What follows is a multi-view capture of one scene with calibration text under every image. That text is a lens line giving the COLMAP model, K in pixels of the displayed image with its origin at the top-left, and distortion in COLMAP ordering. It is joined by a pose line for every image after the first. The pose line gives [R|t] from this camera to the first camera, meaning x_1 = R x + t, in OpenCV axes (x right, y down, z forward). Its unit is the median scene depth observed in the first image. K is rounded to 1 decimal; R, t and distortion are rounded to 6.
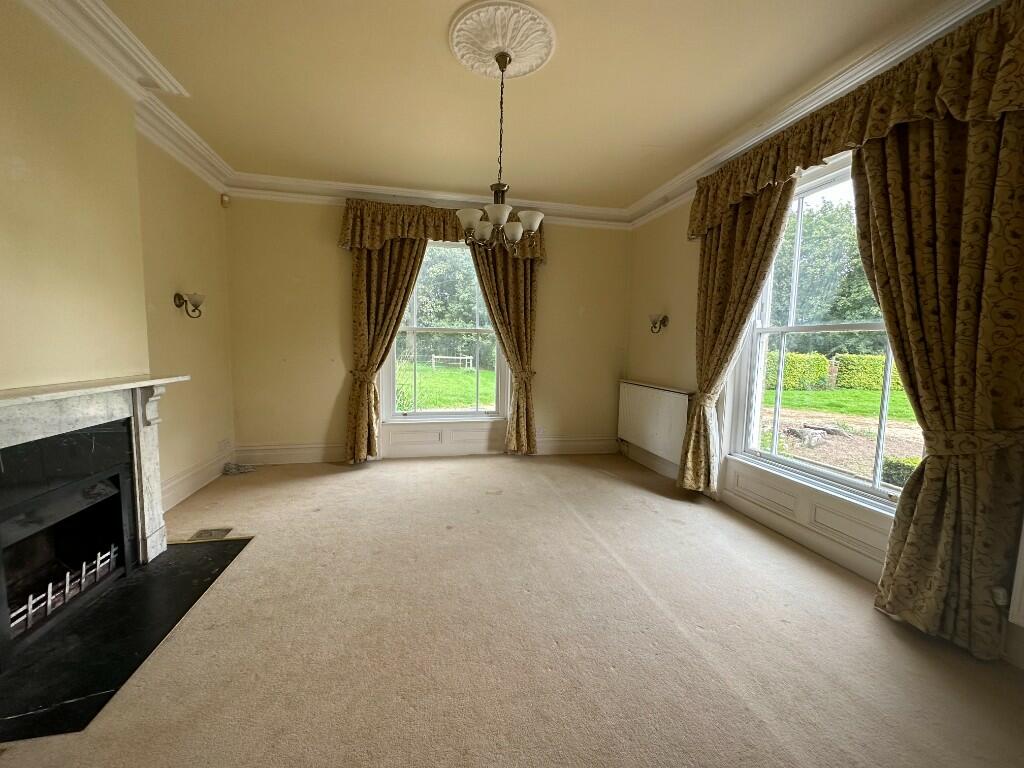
lens RADIAL K [[406.0, 0, 511.4], [0, 406.0, 383.4], [0, 0, 1]] dist [-0.002410, 0.000719]
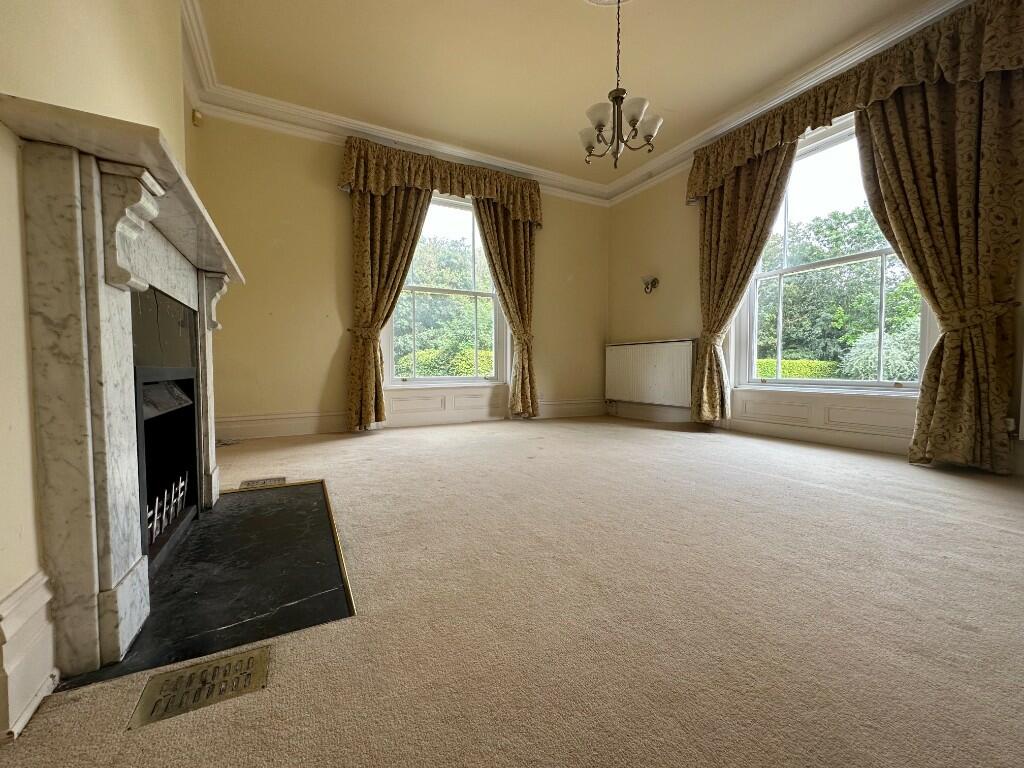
lens RADIAL K [[406.0, 0, 511.4], [0, 406.0, 383.1], [0, 0, 1]] dist [-0.002410, 0.000719]
pose [[0.962676, -0.033481, 0.268577, -0.391860], [0.047040, 0.997914, -0.044208, 0.192329], [-0.266536, 0.055192, 0.962243, 0.069741]]
